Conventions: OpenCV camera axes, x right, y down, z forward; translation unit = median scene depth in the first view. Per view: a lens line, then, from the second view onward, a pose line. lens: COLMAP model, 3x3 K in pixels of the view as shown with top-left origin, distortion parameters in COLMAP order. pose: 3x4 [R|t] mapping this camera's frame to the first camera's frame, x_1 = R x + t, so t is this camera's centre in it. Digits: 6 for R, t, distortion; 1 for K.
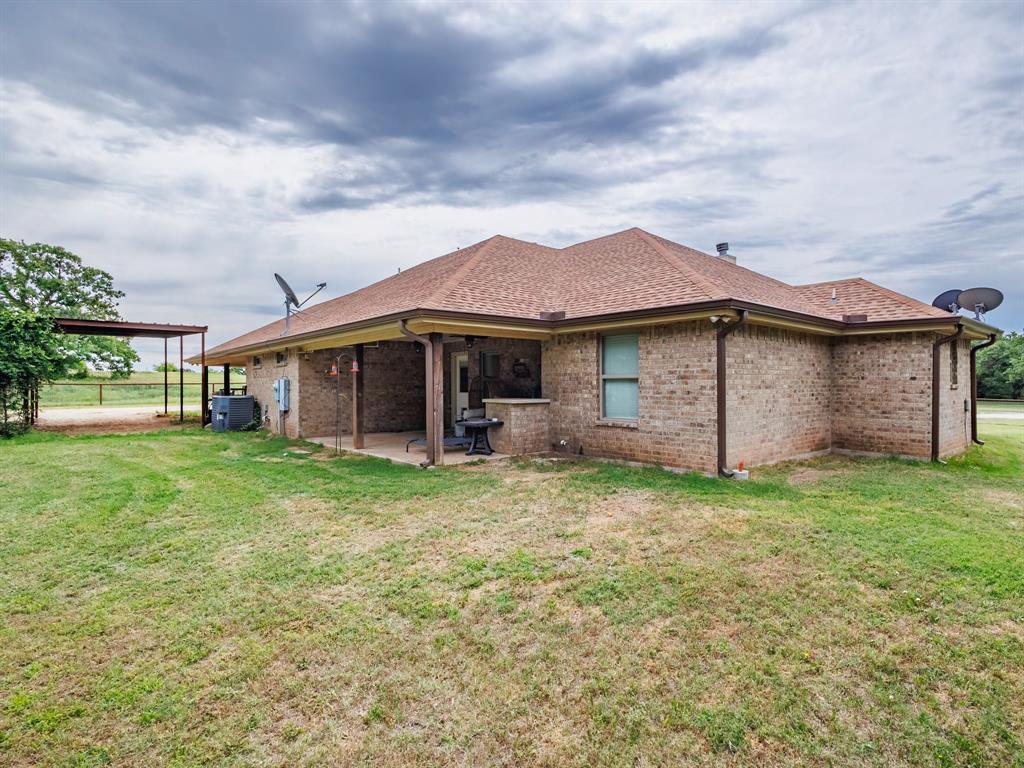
lens RADIAL K [[523.2, 0, 512.2], [0, 523.2, 383.5], [0, 0, 1]] dist [0.012474, 0.000018]
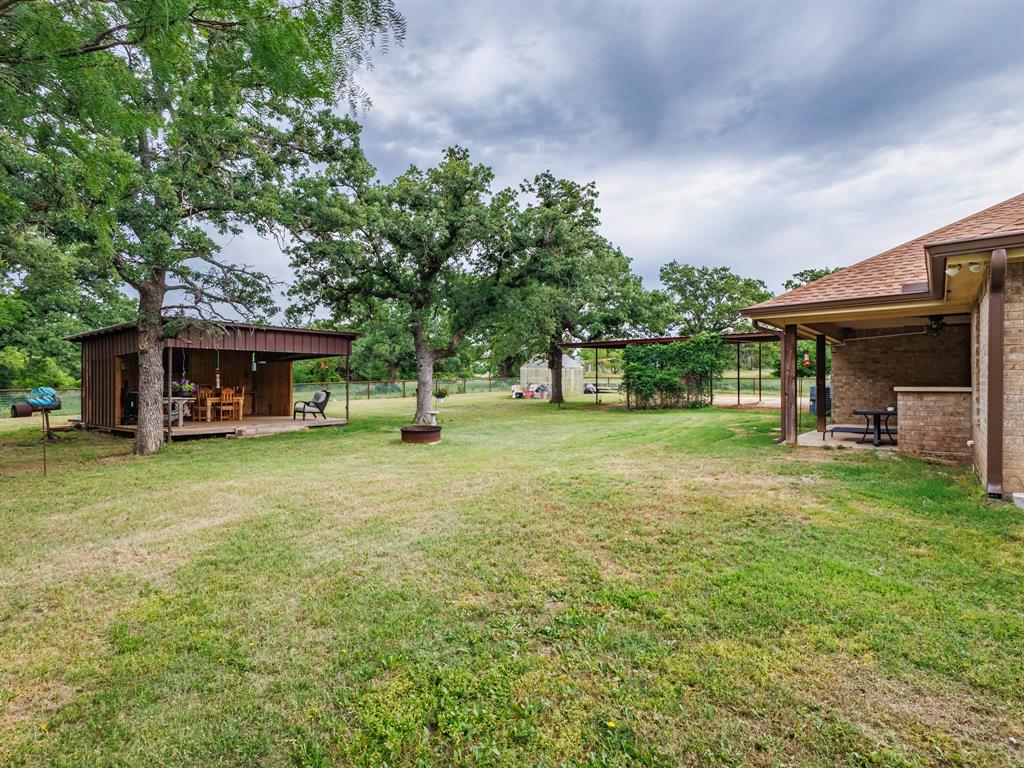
lens RADIAL K [[523.2, 0, 512.3], [0, 523.2, 383.1], [0, 0, 1]] dist [0.012474, 0.000018]
pose [[0.153171, 0.001830, -0.988198, 0.577839], [0.000263, 0.999998, 0.001892, 0.017100], [0.988200, -0.000550, 0.153171, 0.162554]]
